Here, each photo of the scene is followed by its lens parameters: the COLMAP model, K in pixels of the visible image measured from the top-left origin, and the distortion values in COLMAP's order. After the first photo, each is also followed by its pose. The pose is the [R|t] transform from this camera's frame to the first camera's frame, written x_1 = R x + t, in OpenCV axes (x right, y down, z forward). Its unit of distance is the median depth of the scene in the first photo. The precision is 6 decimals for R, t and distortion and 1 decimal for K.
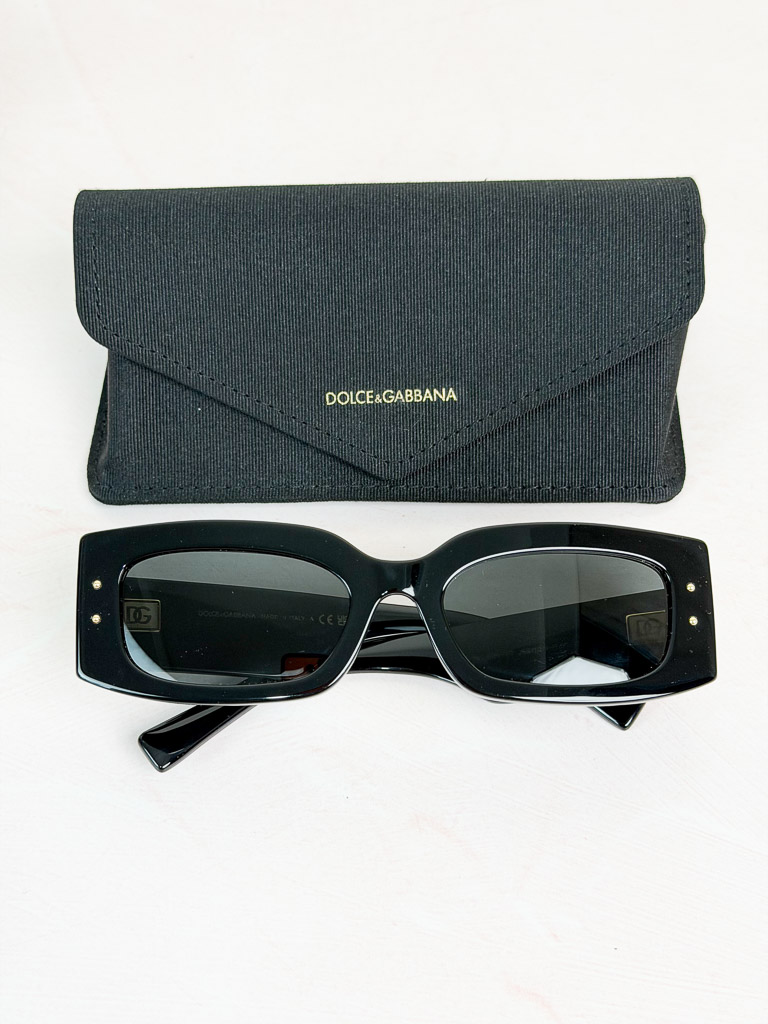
lens RADIAL K [[1398.8, 0, 382.6], [0, 1398.8, 505.8], [0, 0, 1]] dist [0.129295, 0.000000]
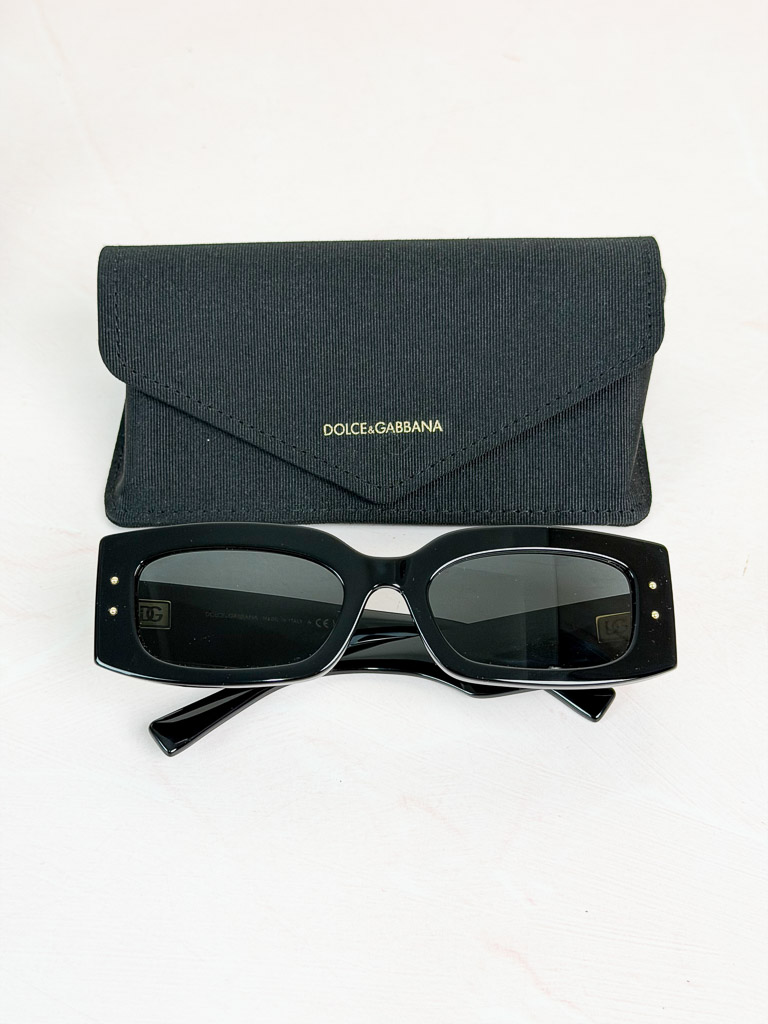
lens RADIAL K [[1398.8, 0, 384.8], [0, 1398.8, 515.6], [0, 0, 1]] dist [0.129295, 0.000000]
pose [[0.999997, 0.002313, 0.001128, 0.006648], [-0.002197, 0.995602, -0.093660, 0.094546], [-0.001340, 0.093657, 0.995604, -0.089648]]
